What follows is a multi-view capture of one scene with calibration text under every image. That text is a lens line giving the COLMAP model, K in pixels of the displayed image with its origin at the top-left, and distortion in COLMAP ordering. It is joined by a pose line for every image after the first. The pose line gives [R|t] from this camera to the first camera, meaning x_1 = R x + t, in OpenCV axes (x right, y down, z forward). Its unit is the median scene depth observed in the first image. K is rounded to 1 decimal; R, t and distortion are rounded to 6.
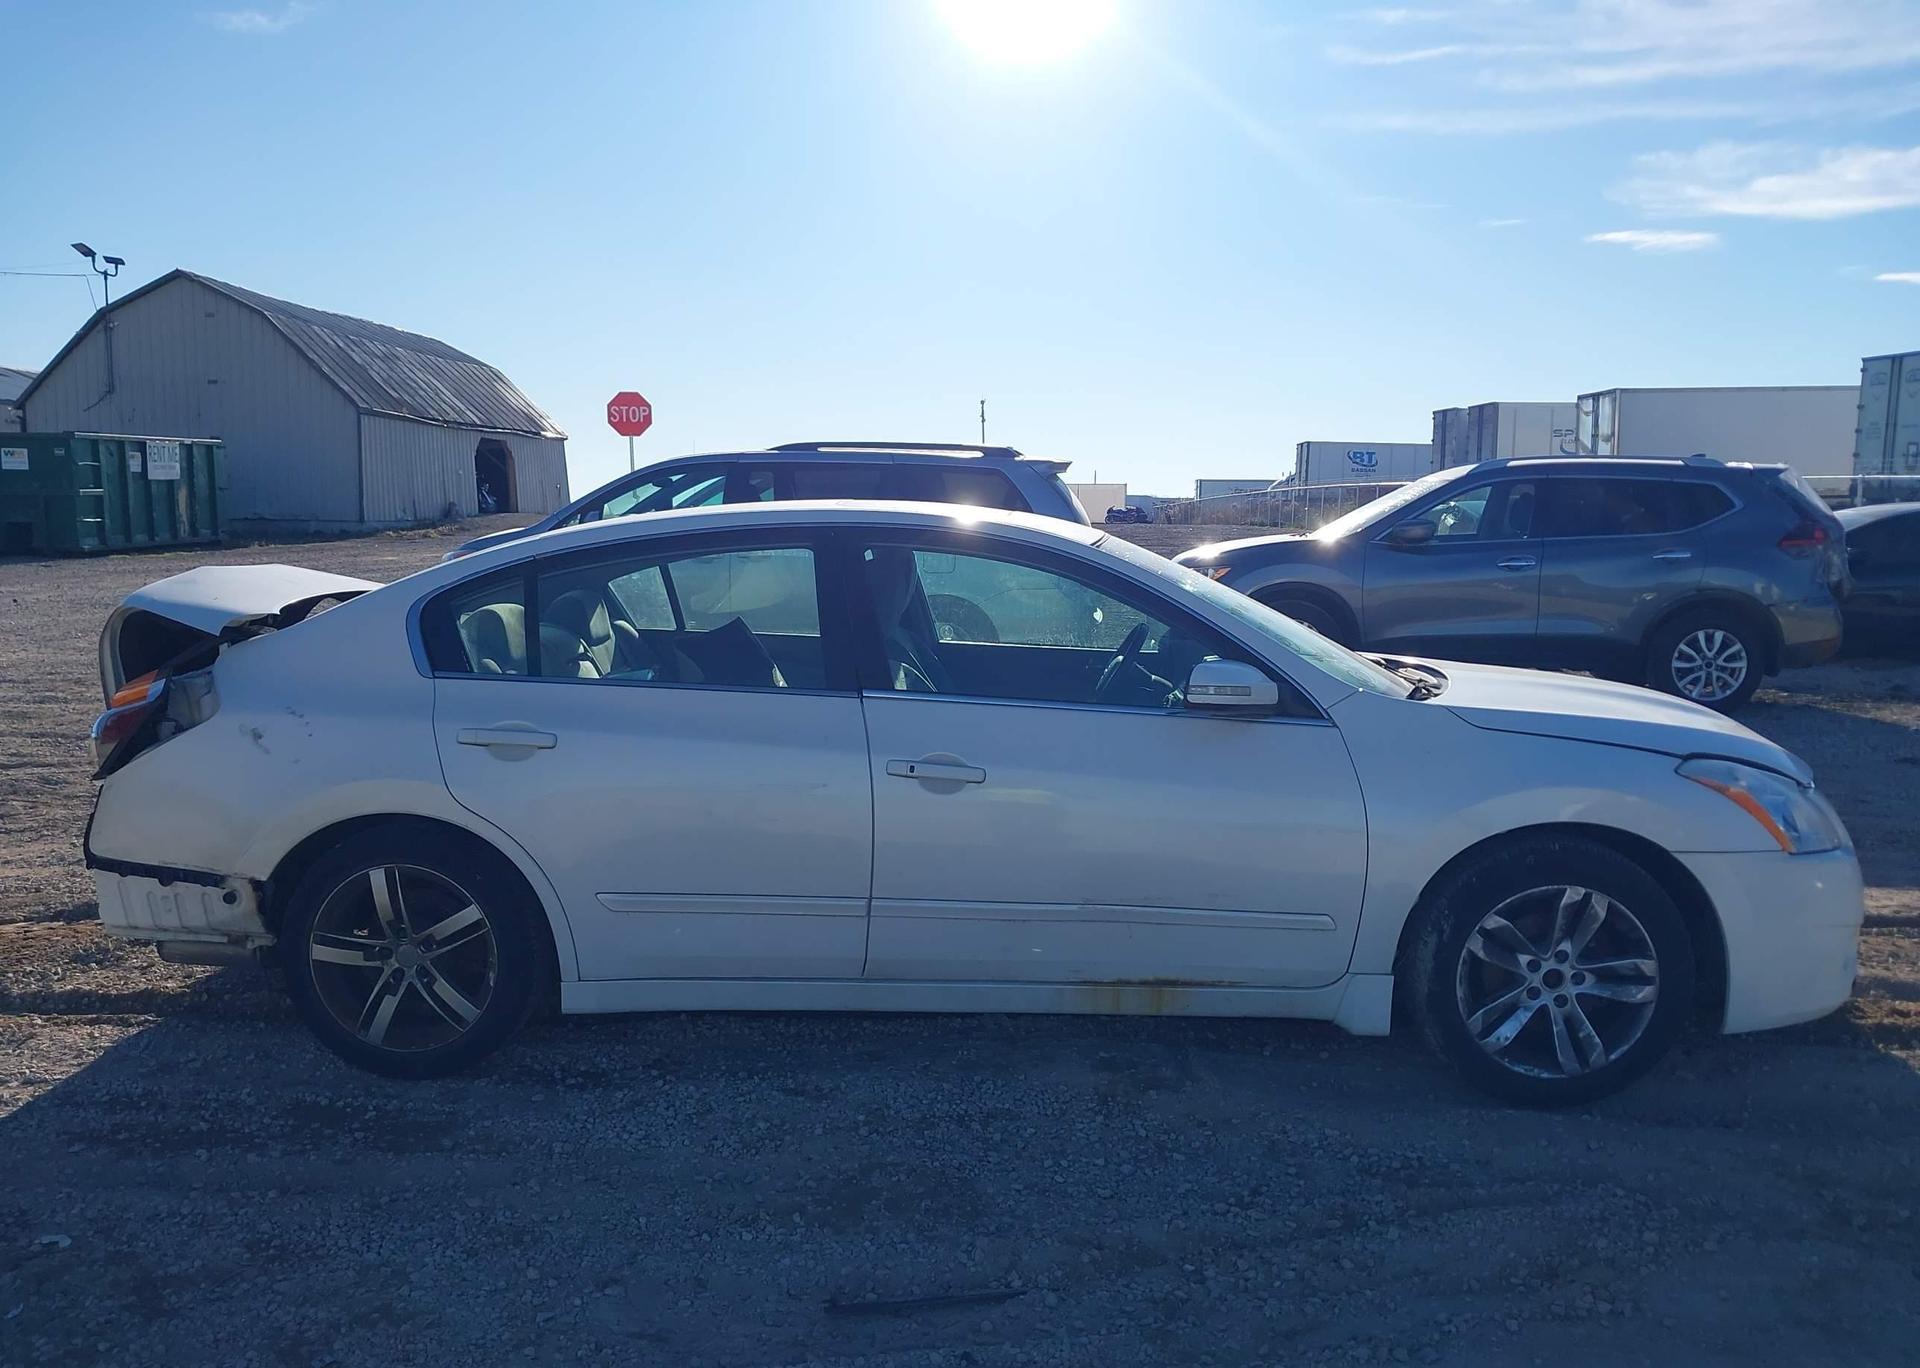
lens RADIAL K [[1459.6, 0, 988.1], [0, 1459.6, 737.1], [0, 0, 1]] dist [0.044092, -0.084723]
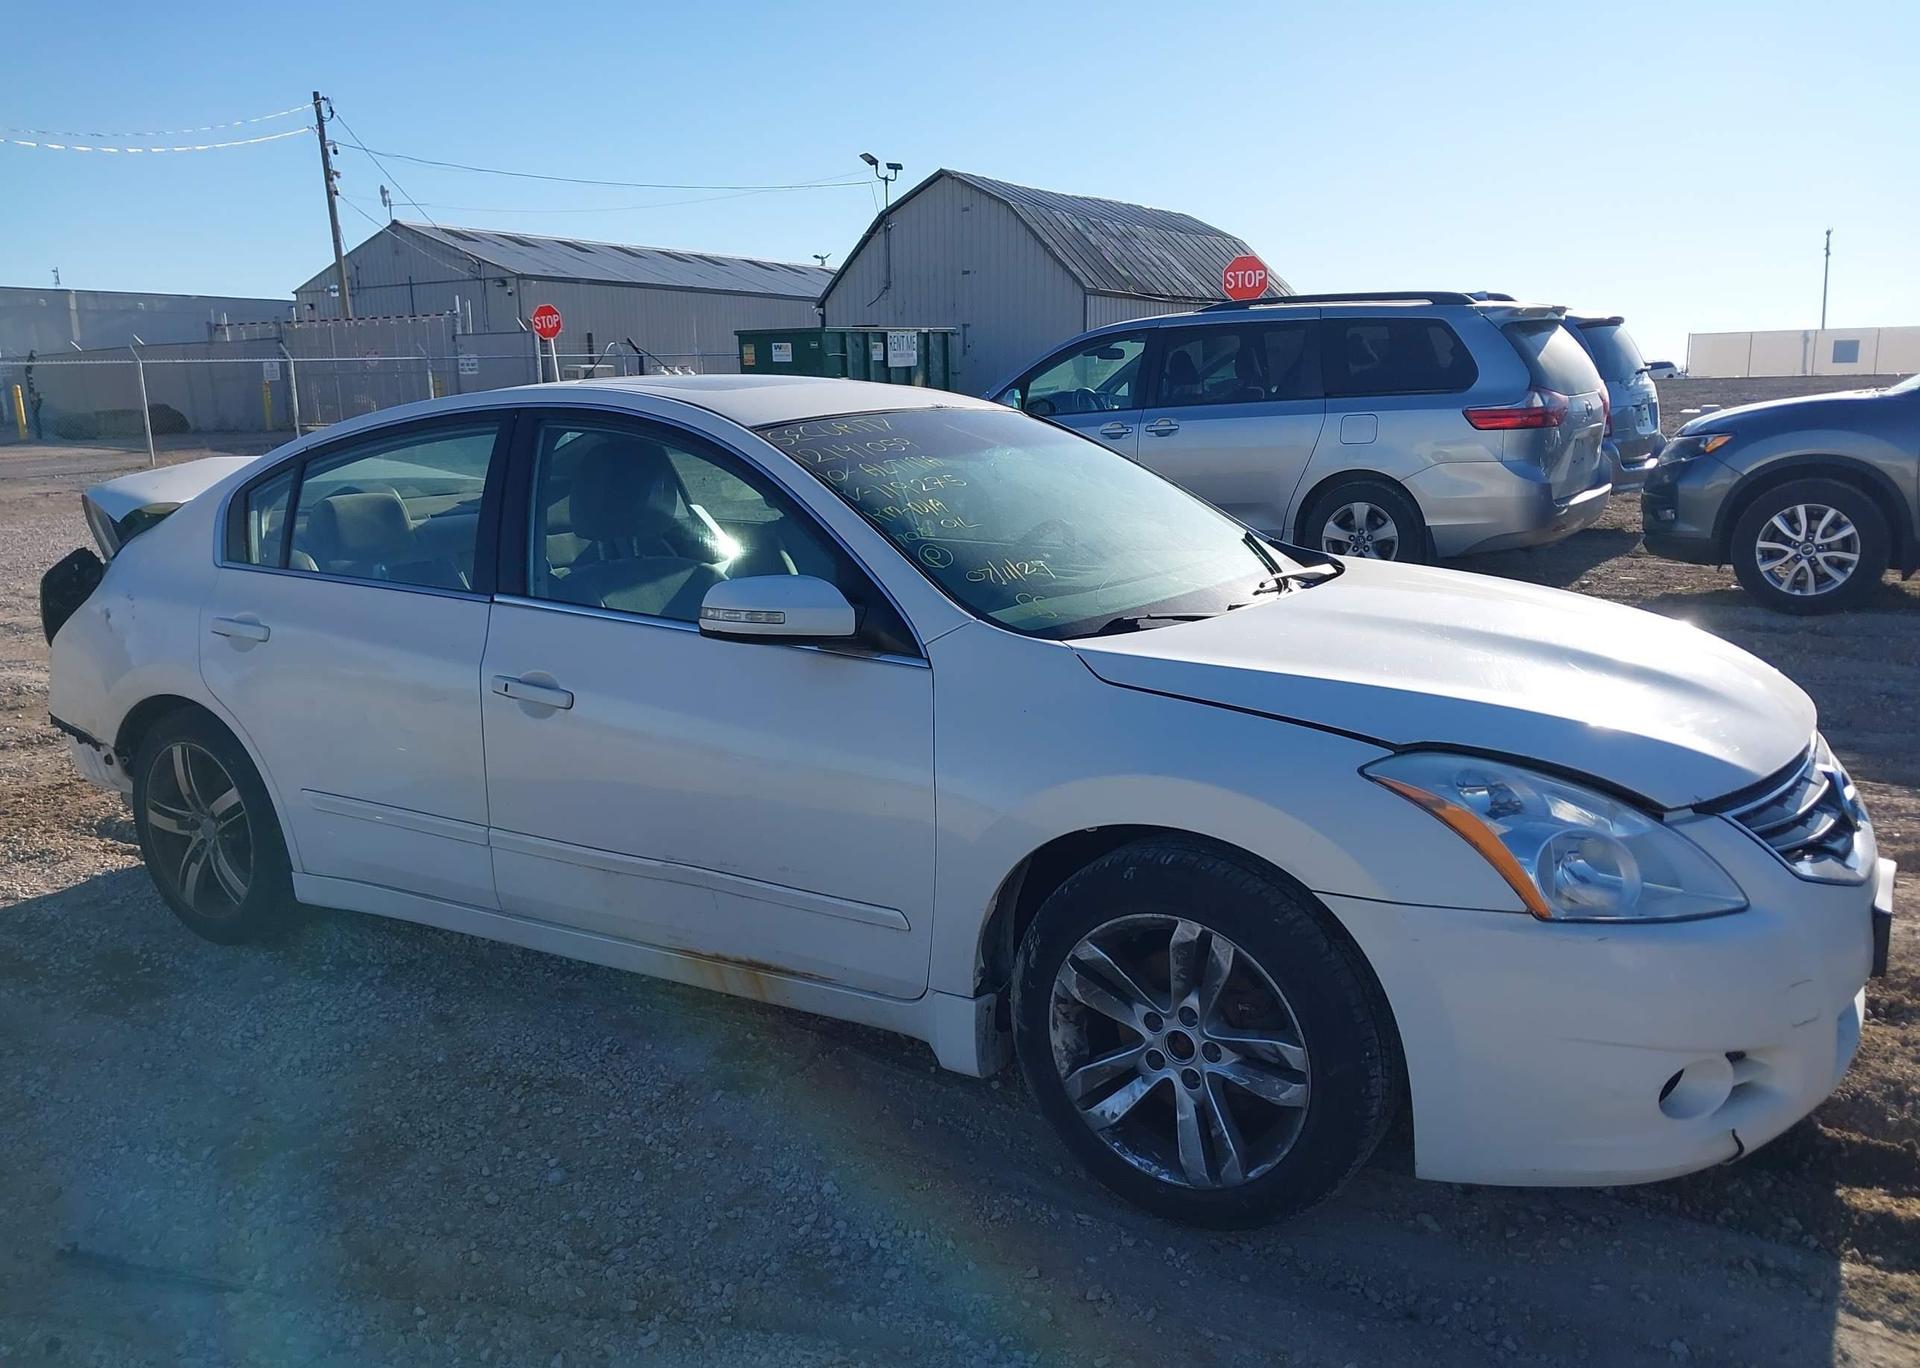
lens RADIAL K [[1477.7, 0, 960.0], [0, 1477.7, 684.0], [0, 0, 1]] dist [0.156680, -0.335482]
pose [[0.871035, 0.066327, -0.486722, 0.611160], [-0.042510, 0.997303, 0.059830, -0.045042], [0.489378, -0.031423, 0.871505, 0.319407]]
